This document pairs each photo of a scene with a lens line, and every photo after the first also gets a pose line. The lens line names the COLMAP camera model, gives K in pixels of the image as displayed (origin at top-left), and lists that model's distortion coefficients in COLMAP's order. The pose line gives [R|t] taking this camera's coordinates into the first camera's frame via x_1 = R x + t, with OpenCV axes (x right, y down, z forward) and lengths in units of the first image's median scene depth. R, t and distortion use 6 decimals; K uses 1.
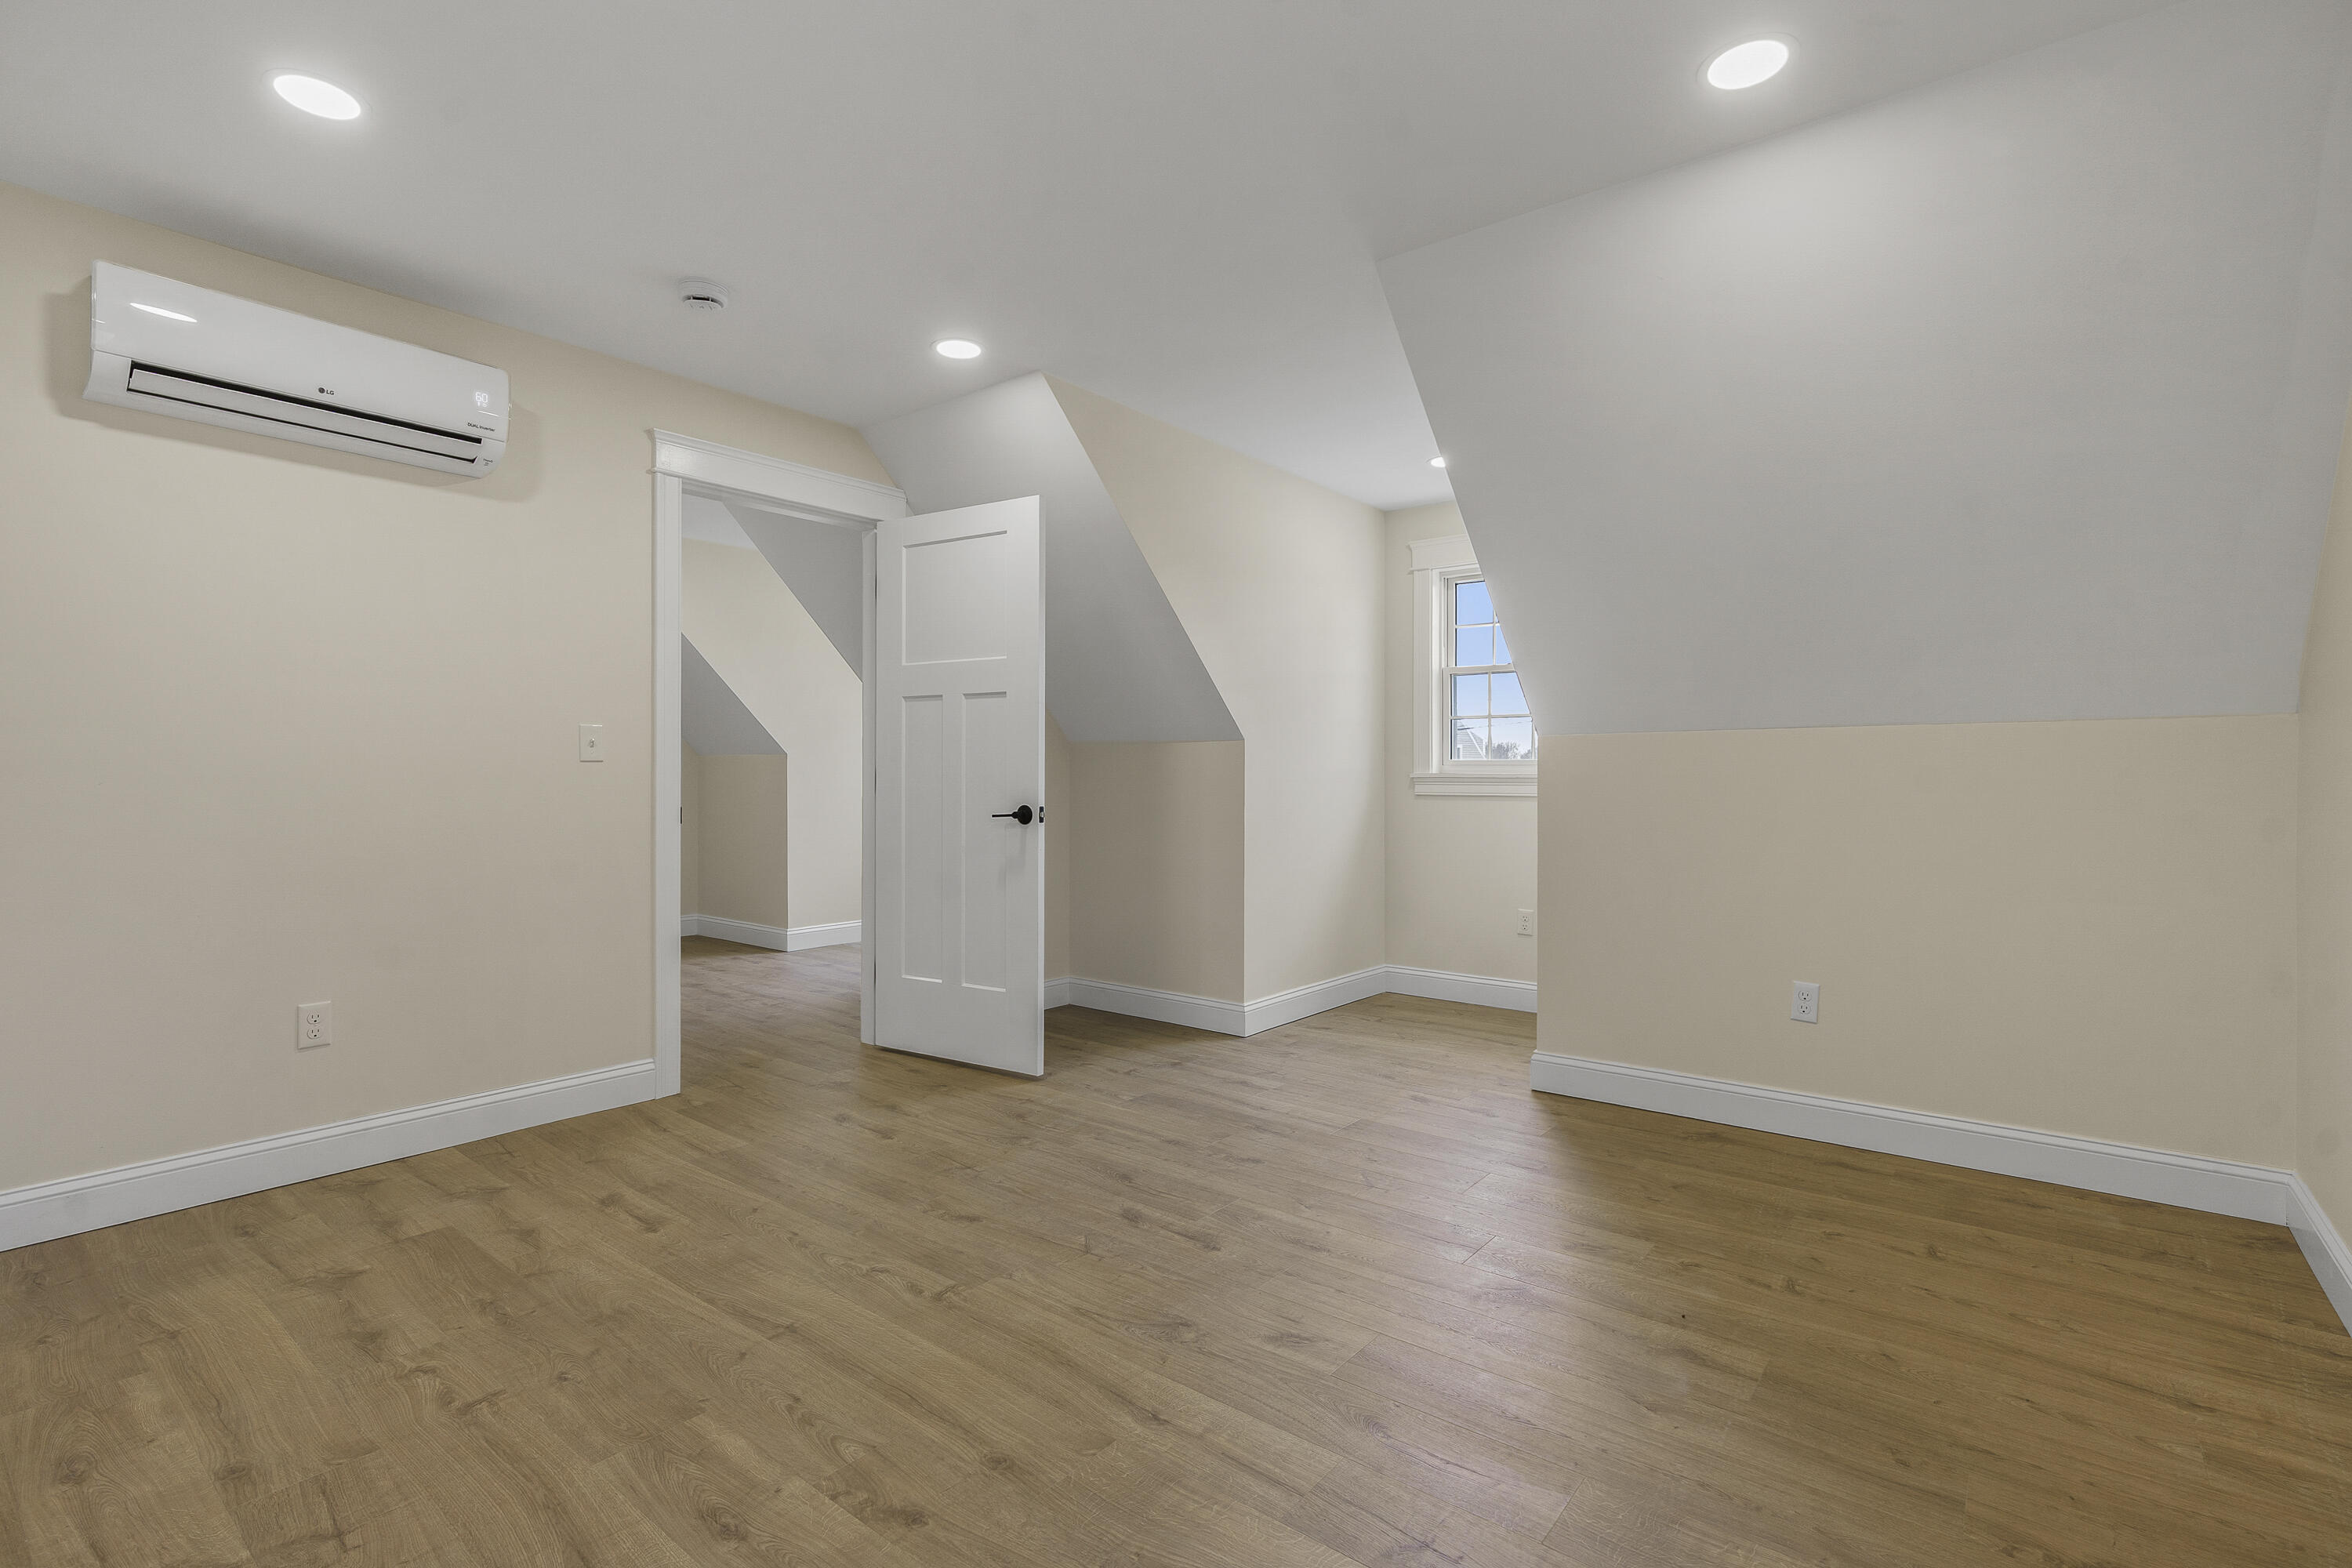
lens RADIAL K [[1067.9, 0, 1176.0], [0, 1067.9, 784.0], [0, 0, 1]] dist [-0.014631, 0.000558]
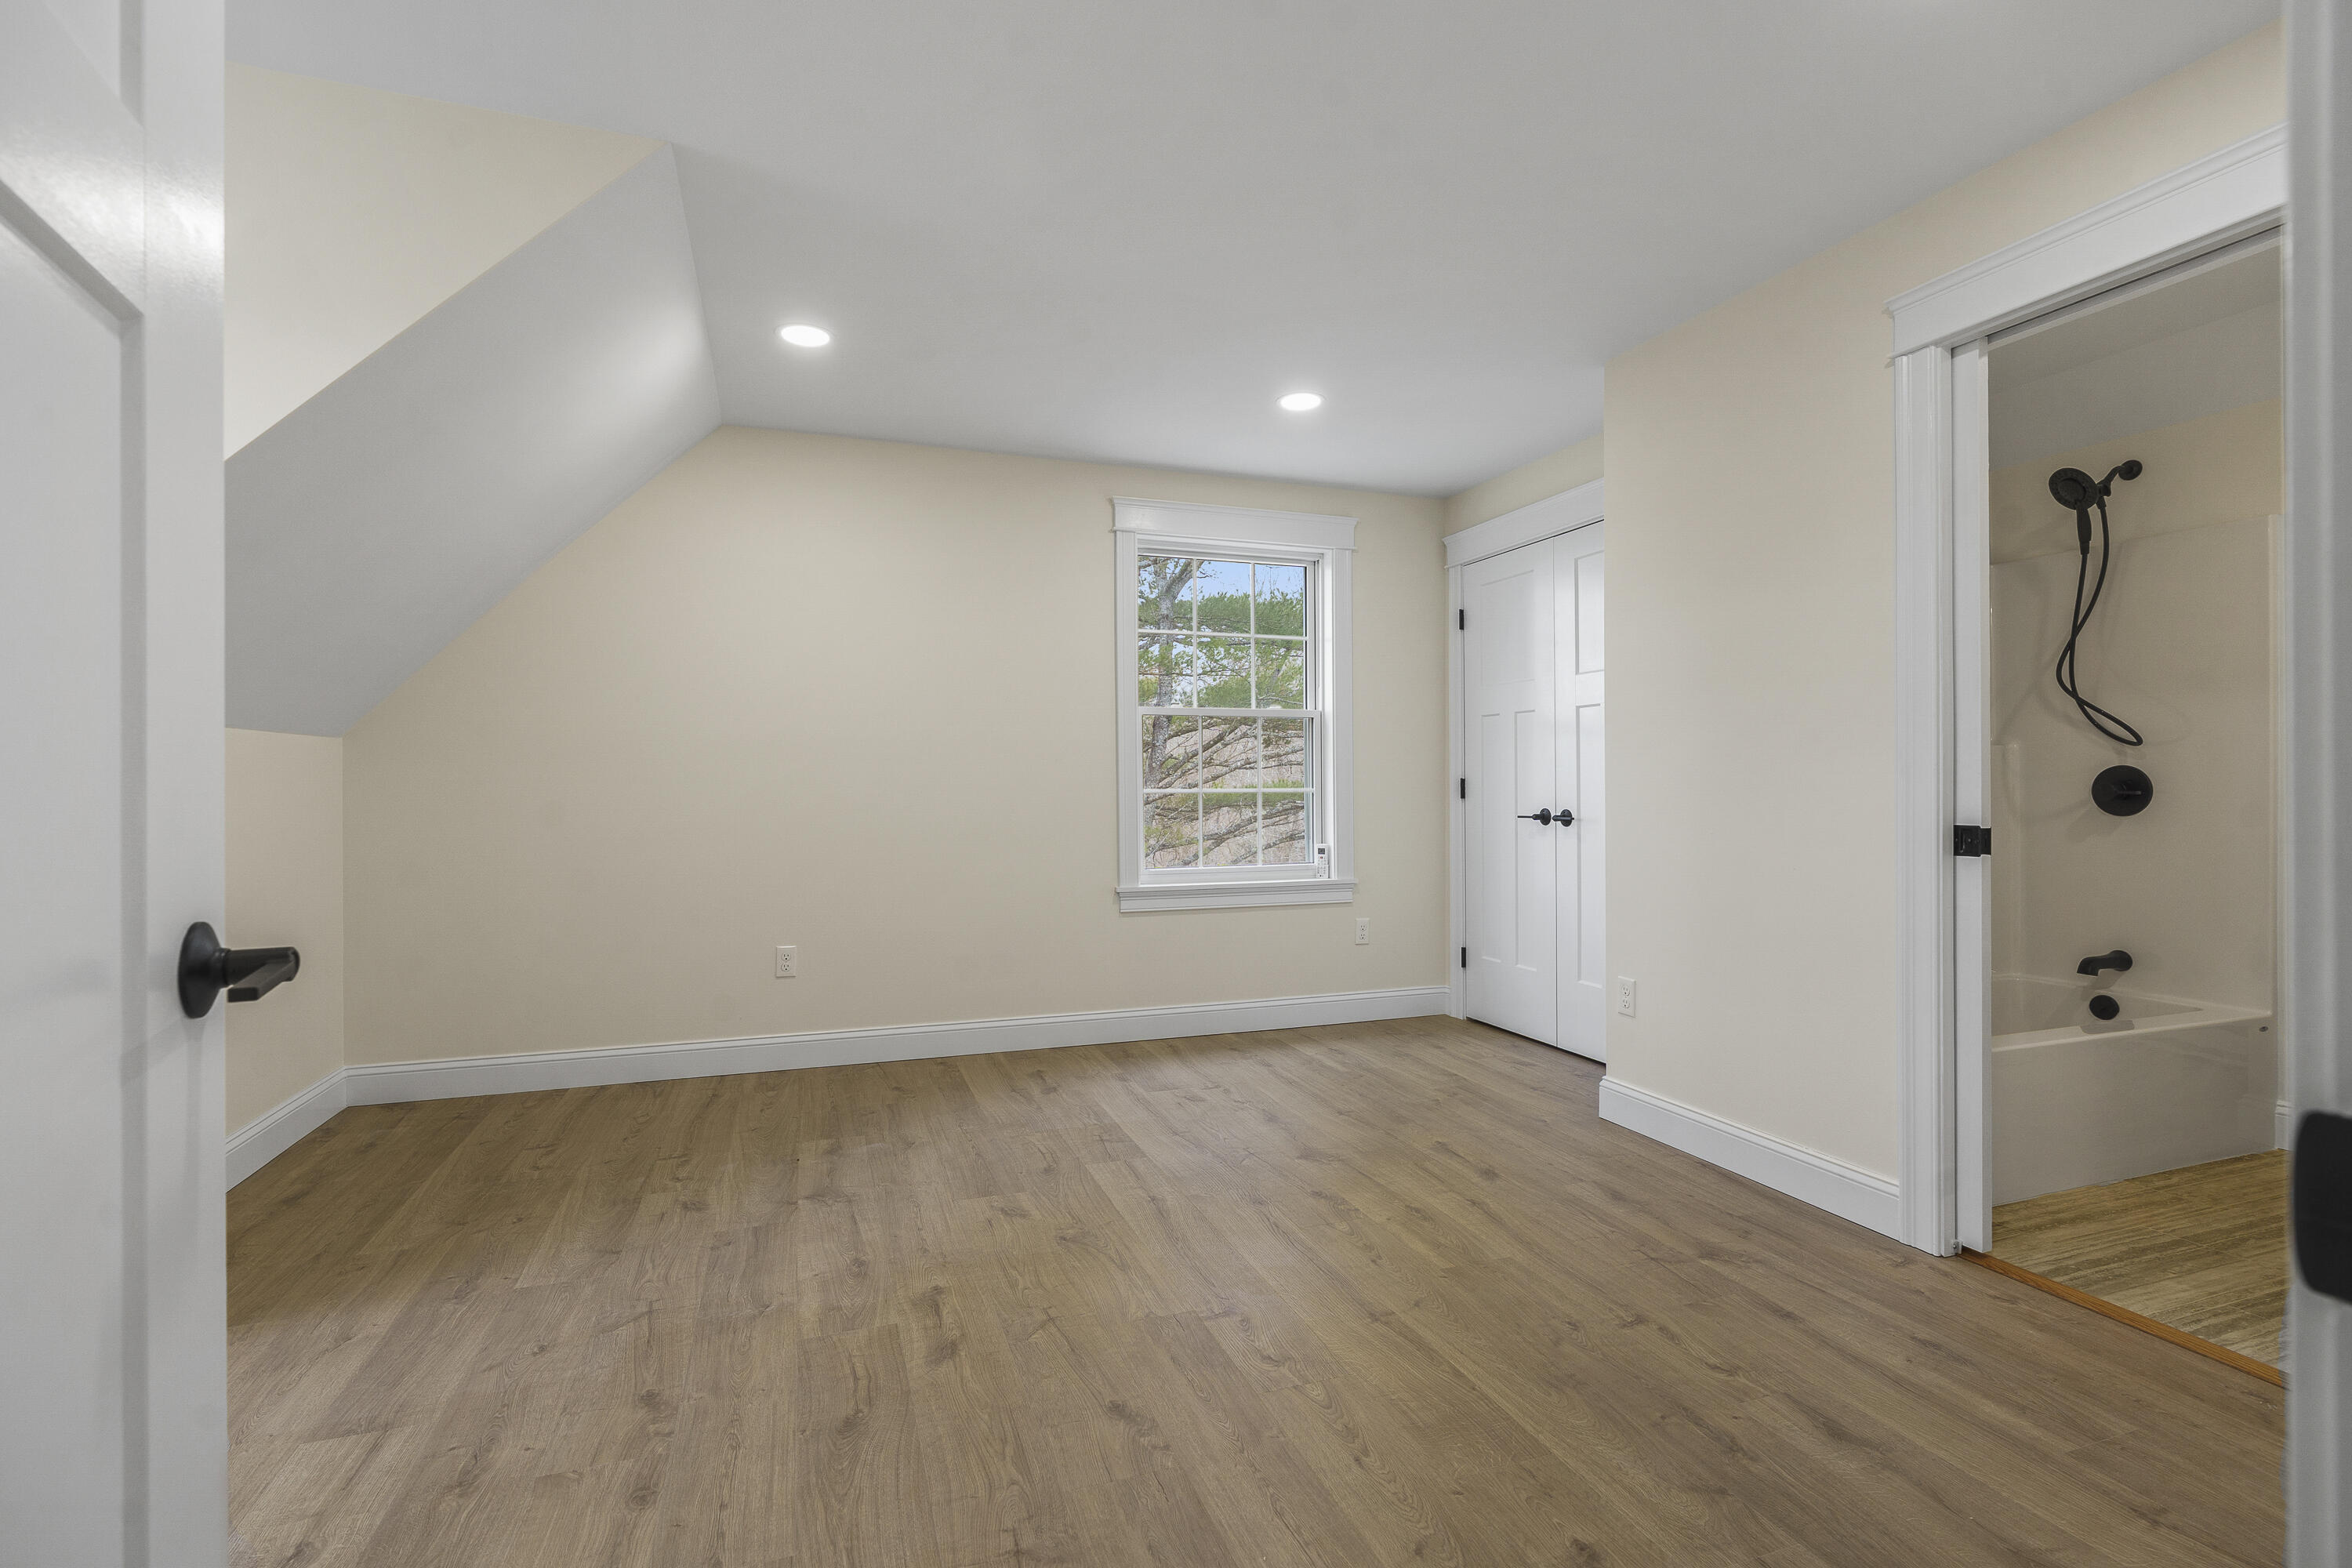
lens RADIAL K [[1067.9, 0, 1176.0], [0, 1067.9, 784.0], [0, 0, 1]] dist [-0.014631, 0.000558]
pose [[-0.846011, -0.001534, 0.533163, -0.759176], [0.003423, 0.999960, 0.008307, -0.014256], [-0.533154, 0.008853, -0.845972, 1.995849]]
